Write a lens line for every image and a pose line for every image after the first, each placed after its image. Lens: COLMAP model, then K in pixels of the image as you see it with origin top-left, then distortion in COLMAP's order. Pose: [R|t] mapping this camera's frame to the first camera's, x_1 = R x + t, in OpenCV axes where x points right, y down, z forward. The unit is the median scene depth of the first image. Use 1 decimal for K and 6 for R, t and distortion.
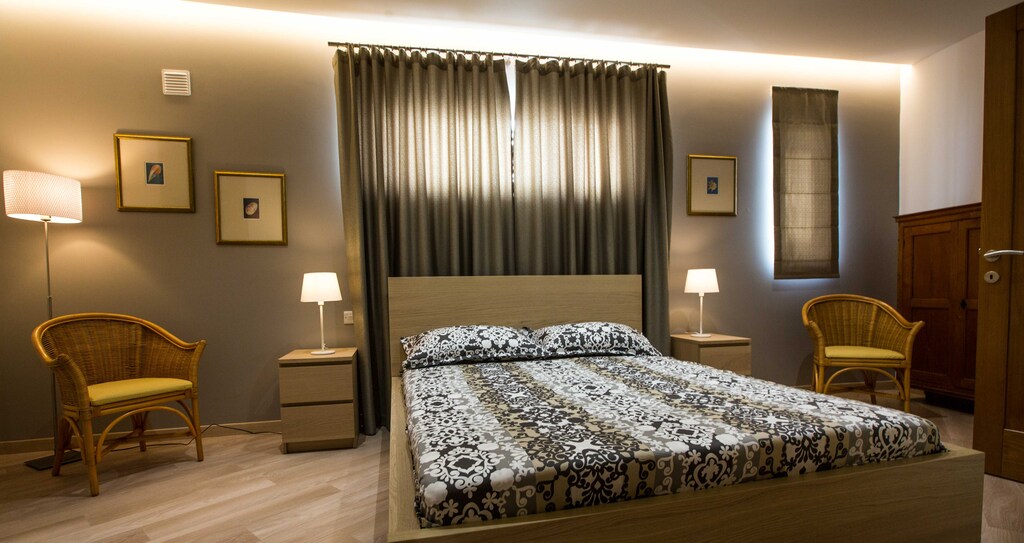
lens RADIAL K [[461.5, 0, 508.4], [0, 461.5, 314.5], [0, 0, 1]] dist [-0.037143, 0.008331]
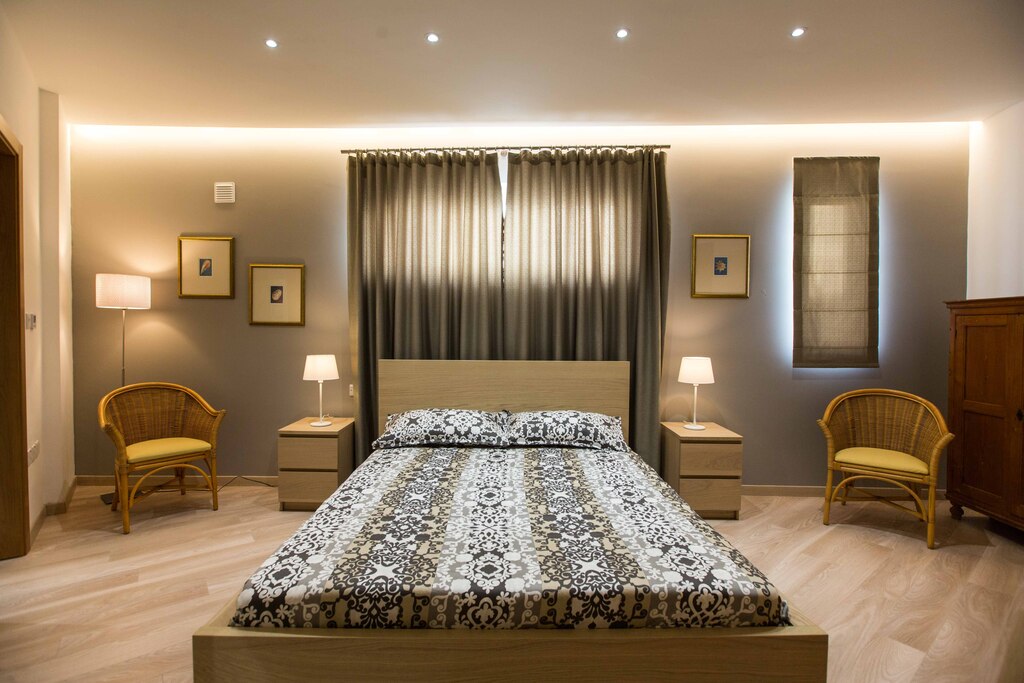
lens RADIAL K [[466.7, 0, 502.7], [0, 466.7, 342.4], [0, 0, 1]] dist [-0.043360, 0.011338]
pose [[0.974077, 0.032142, -0.223923, 0.288144], [-0.037321, 0.999124, -0.018935, -0.114804], [0.223118, 0.026801, 0.974423, -0.029267]]
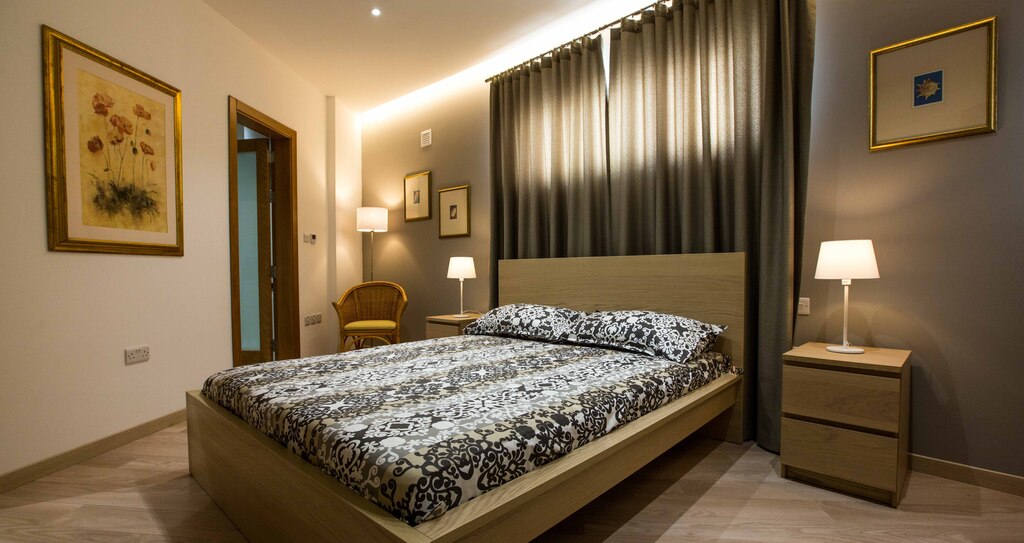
lens RADIAL K [[461.5, 0, 510.2], [0, 461.5, 277.6], [0, 0, 1]] dist [-0.037143, 0.008331]
pose [[0.564969, 0.023632, -0.824774, 0.782839], [-0.043551, 0.999050, -0.001207, -0.034378], [0.823962, 0.036602, 0.565462, 0.348115]]
